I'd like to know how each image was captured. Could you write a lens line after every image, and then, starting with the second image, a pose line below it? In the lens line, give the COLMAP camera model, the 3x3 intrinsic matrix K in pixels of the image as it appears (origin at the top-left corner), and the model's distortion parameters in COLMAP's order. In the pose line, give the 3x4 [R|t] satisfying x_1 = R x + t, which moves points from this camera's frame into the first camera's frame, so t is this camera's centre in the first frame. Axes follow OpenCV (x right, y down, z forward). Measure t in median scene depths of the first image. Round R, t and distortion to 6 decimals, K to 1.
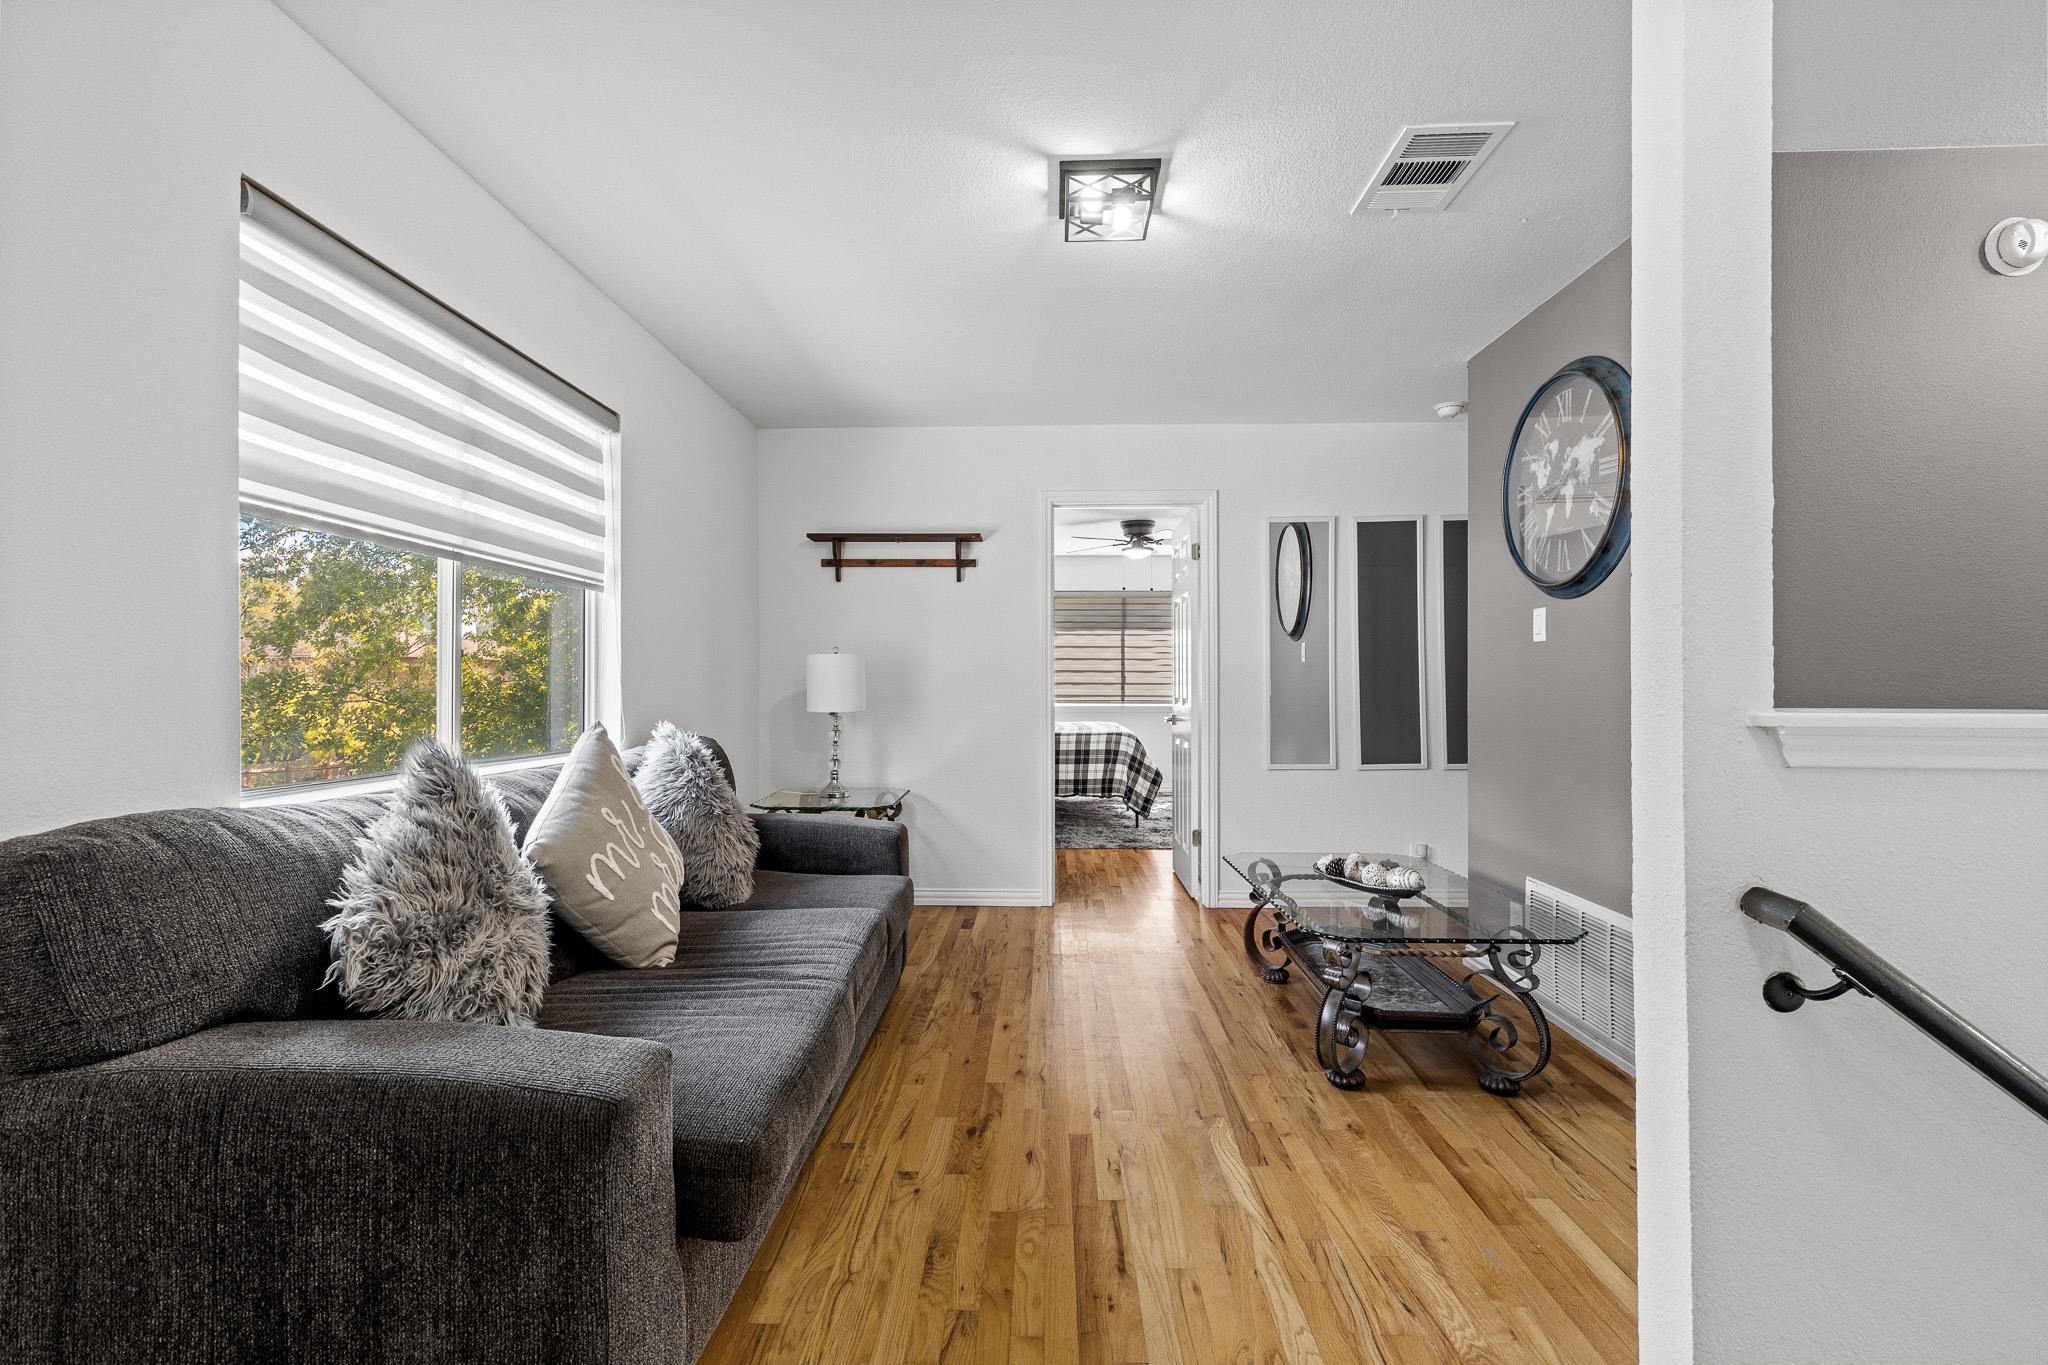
lens RADIAL K [[918.0, 0, 1021.6], [0, 918.0, 684.1], [0, 0, 1]] dist [0.003954, -0.000488]
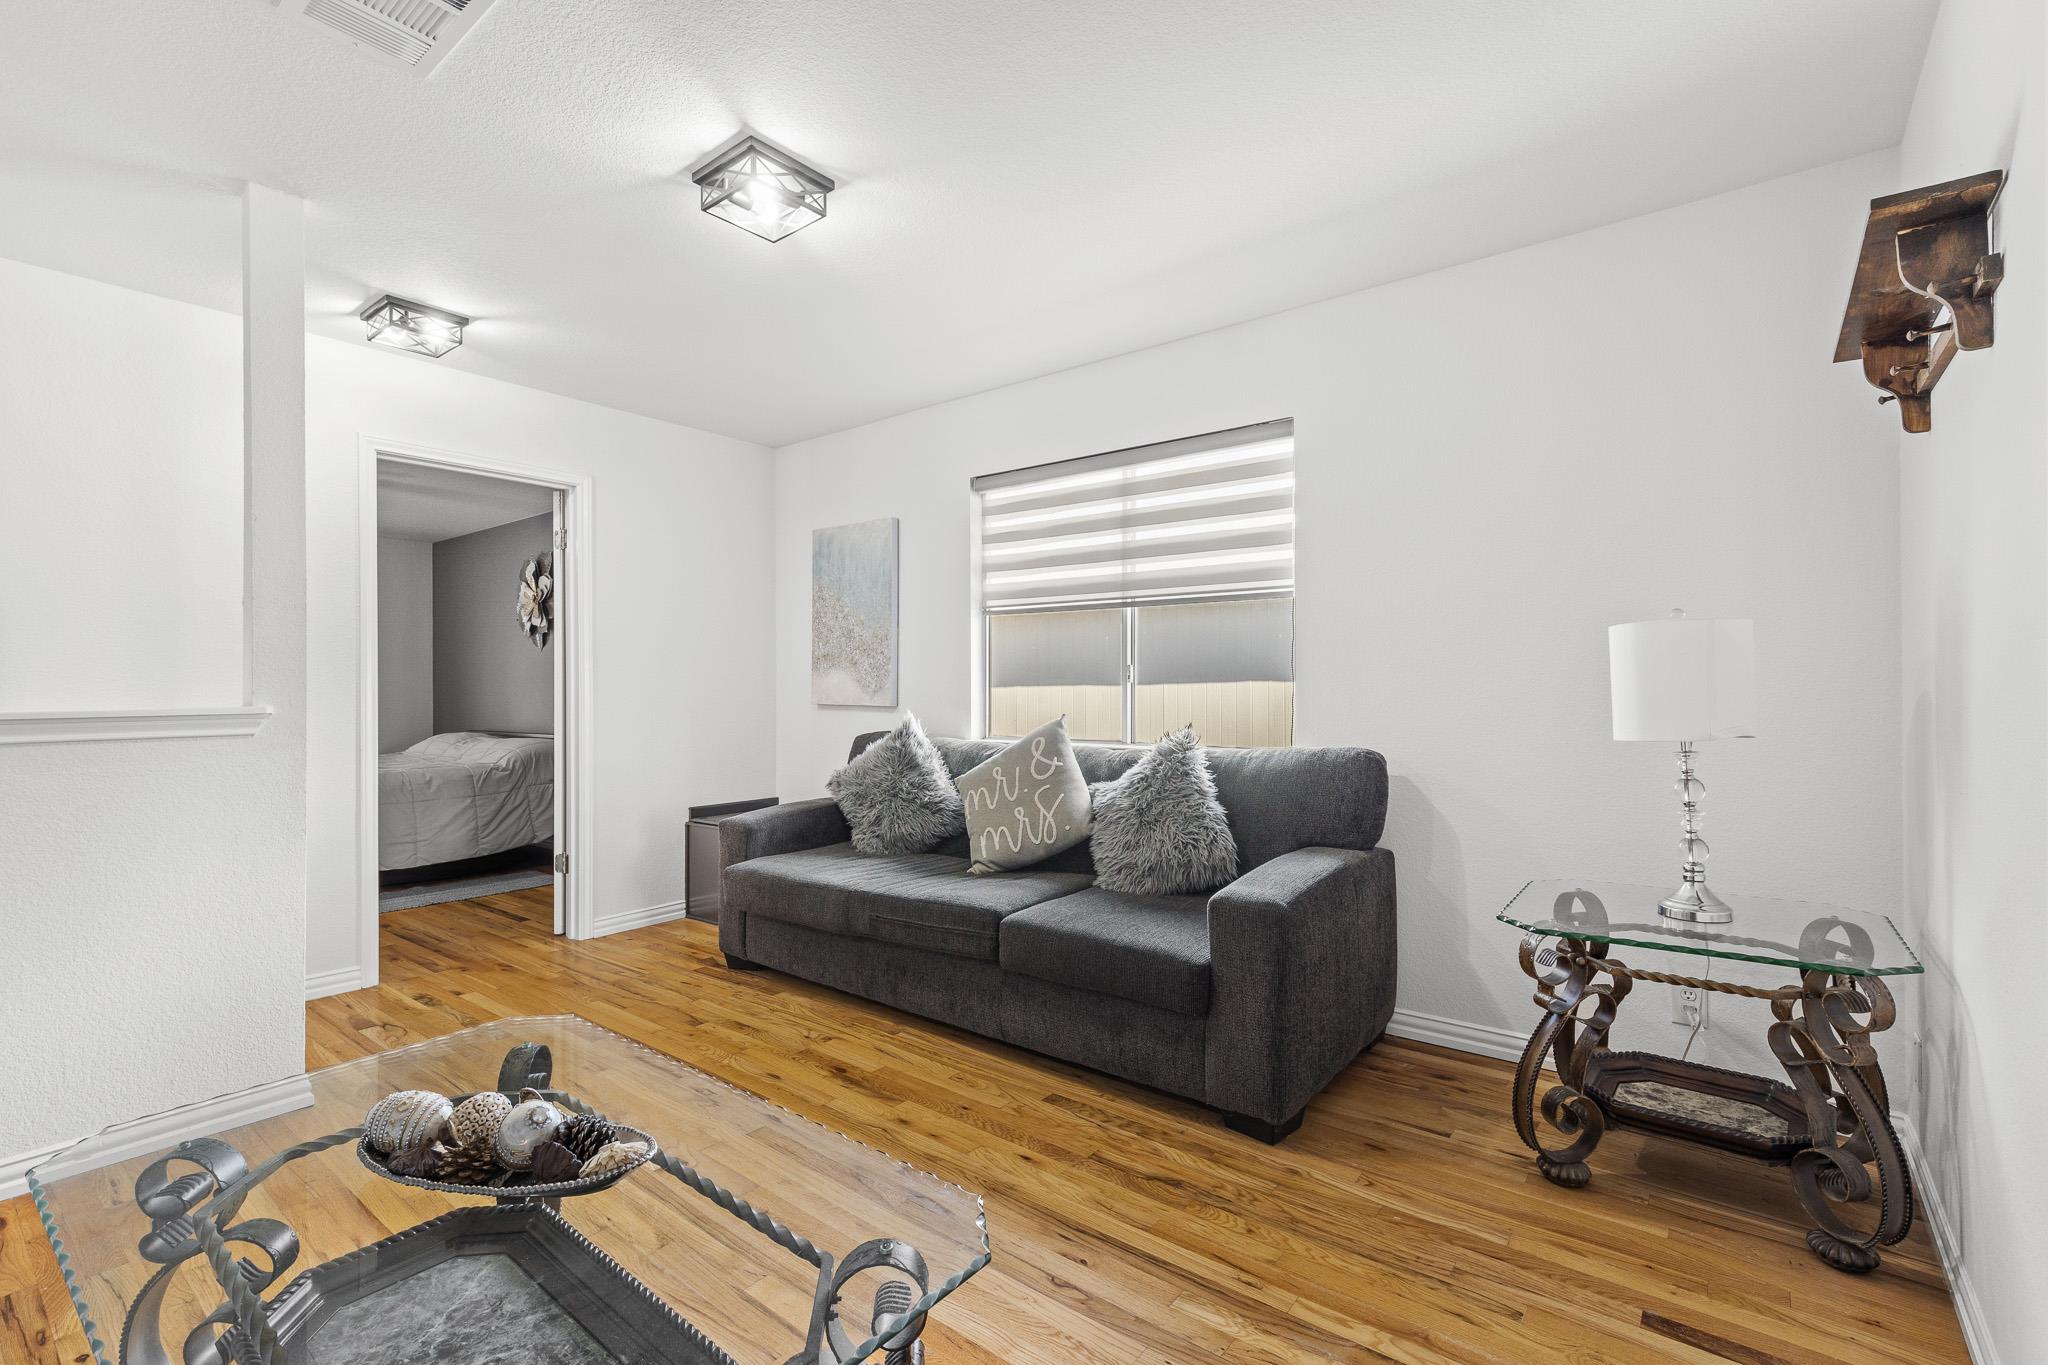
lens RADIAL K [[918.0, 0, 1019.0], [0, 918.0, 686.2], [0, 0, 1]] dist [0.003954, -0.000488]
pose [[-0.599926, 0.001567, -0.800054, 0.742659], [0.008810, 0.999950, -0.004648, 0.003075], [0.800007, -0.009837, -0.599910, 1.875890]]
